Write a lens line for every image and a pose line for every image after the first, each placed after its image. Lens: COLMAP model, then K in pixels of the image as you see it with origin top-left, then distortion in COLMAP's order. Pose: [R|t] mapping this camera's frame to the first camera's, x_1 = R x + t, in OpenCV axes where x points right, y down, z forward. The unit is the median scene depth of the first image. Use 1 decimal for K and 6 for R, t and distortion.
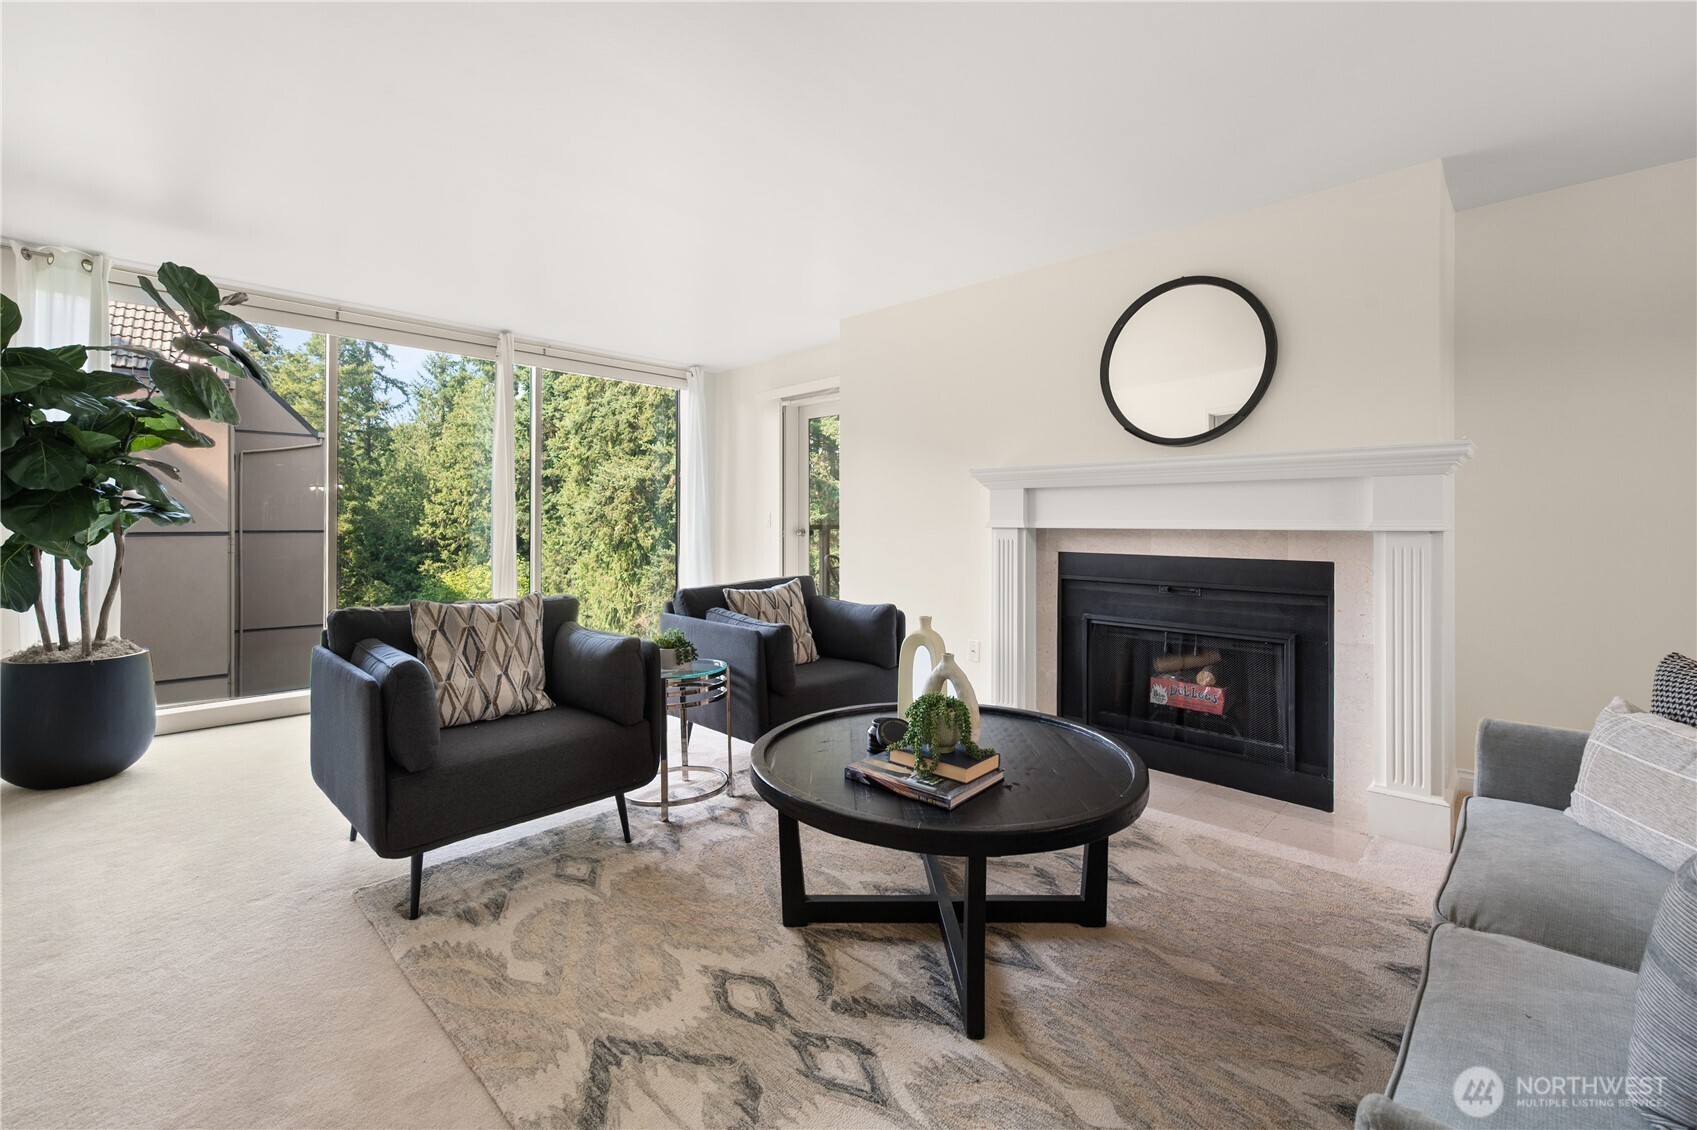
lens RADIAL K [[721.6, 0, 858.2], [0, 721.6, 522.5], [0, 0, 1]] dist [-0.009888, 0.000052]
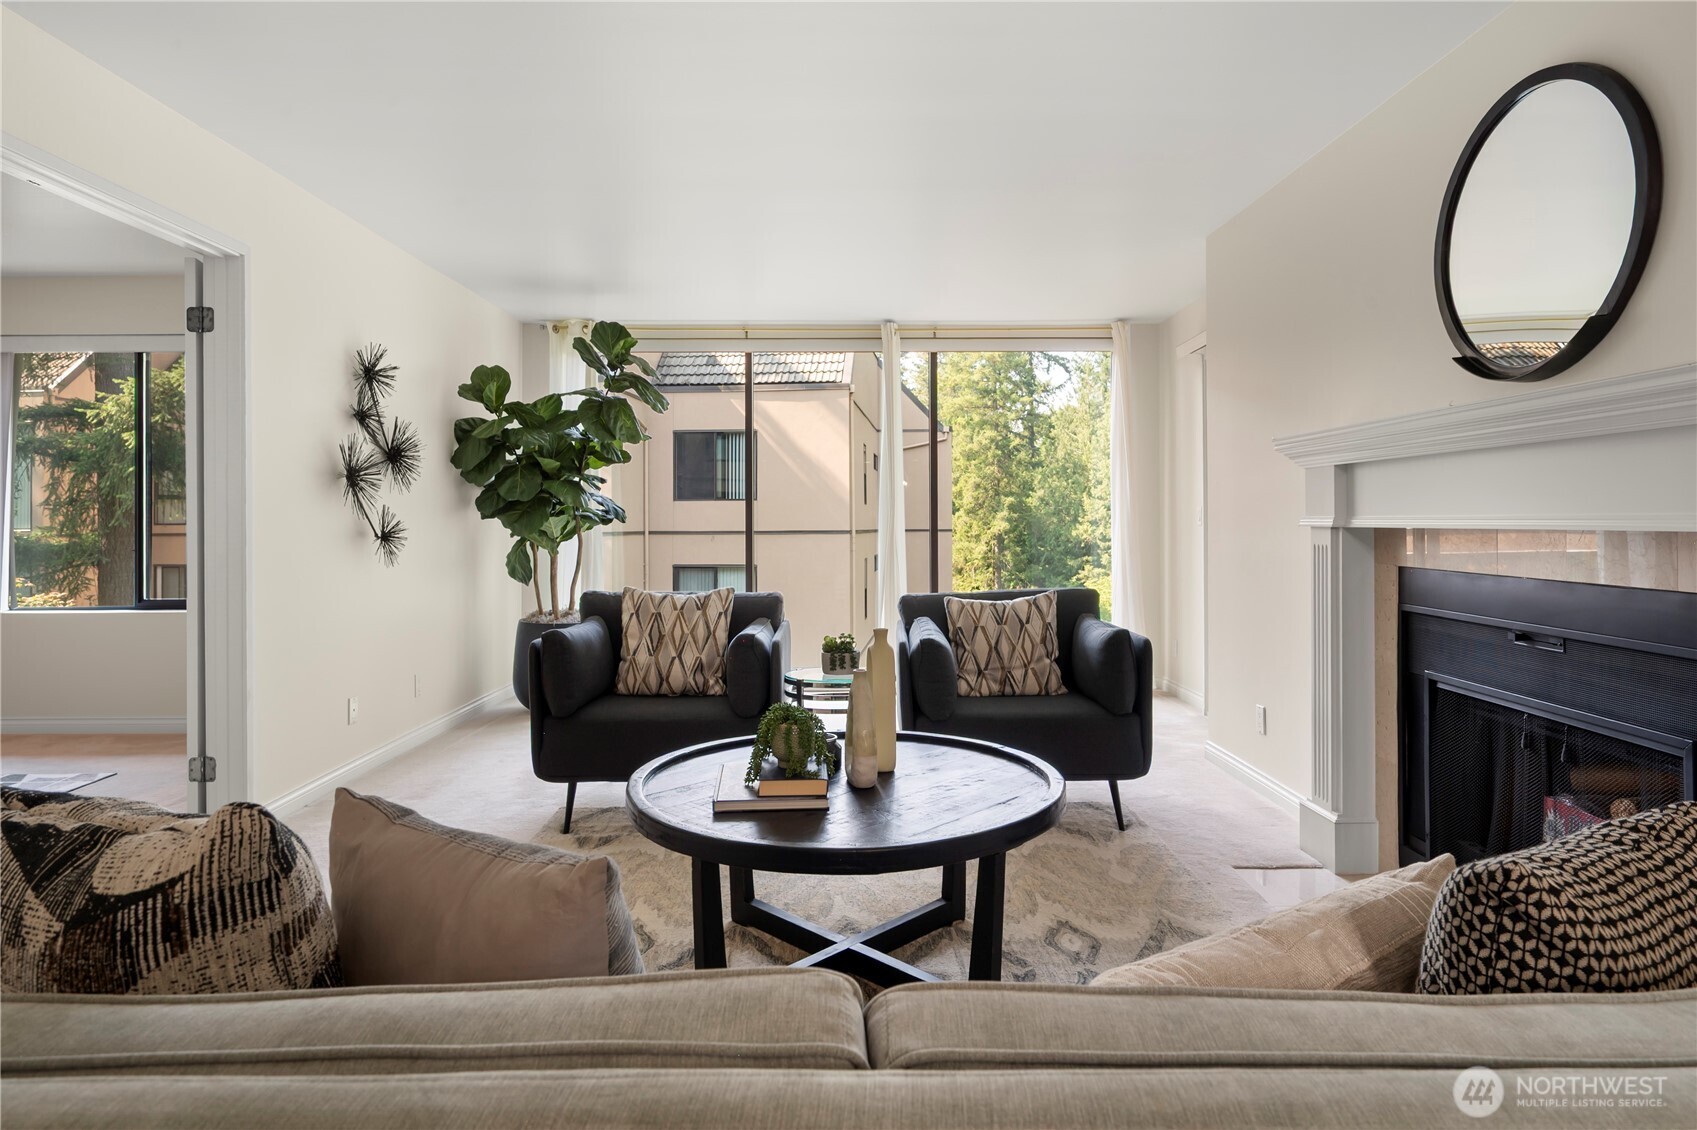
lens RADIAL K [[972.6, 0, 854.5], [0, 972.6, 518.0], [0, 0, 1]] dist [-0.001329, -0.000185]
pose [[0.699186, -0.005922, -0.714915, 0.562295], [0.004682, 0.999982, -0.003704, -0.000284], [0.714924, -0.000757, 0.699201, 0.091538]]
